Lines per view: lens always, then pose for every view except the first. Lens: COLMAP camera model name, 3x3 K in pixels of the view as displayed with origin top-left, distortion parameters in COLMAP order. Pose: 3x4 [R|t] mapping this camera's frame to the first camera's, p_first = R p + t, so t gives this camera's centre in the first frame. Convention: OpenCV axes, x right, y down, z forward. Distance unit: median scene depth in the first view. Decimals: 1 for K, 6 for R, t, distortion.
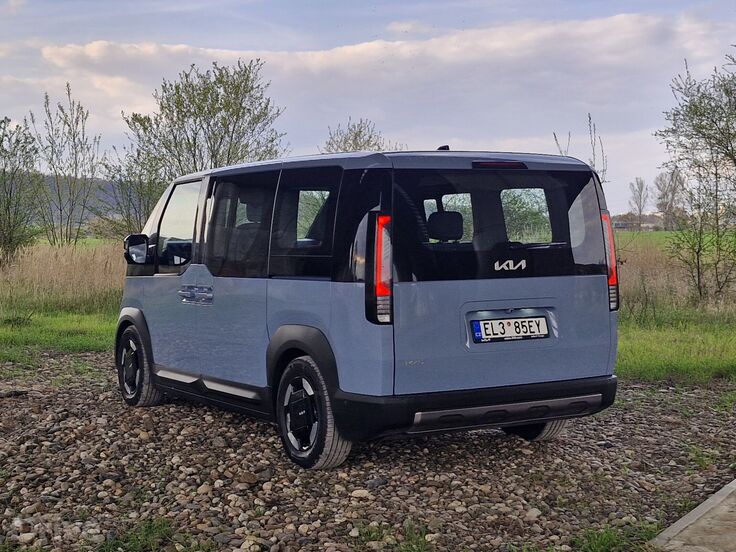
lens RADIAL K [[1169.6, 0, 368.0], [0, 1169.6, 276.0], [0, 0, 1]] dist [0.083071, -0.075479]
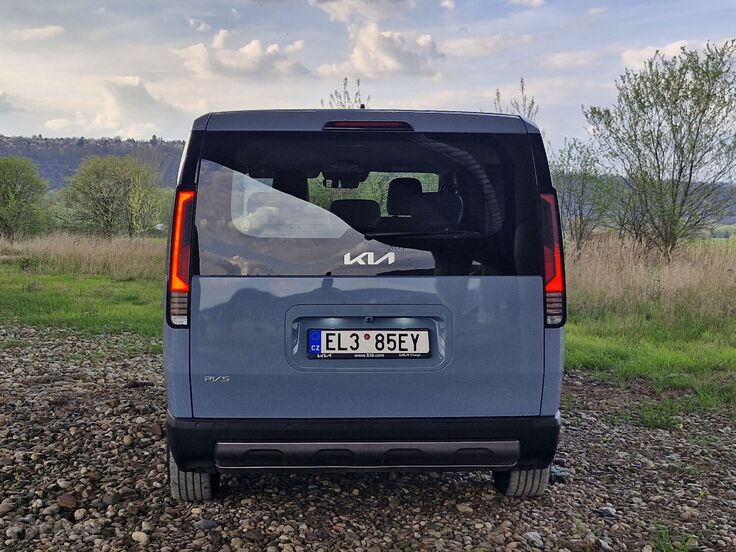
lens RADIAL K [[1169.6, 0, 368.0], [0, 1169.6, 276.0], [0, 0, 1]] dist [0.083071, -0.075479]
pose [[0.892374, 0.034201, -0.449998, 0.457494], [-0.032947, 0.999401, 0.010622, -0.005979], [0.450092, 0.005347, 0.892966, 0.327640]]
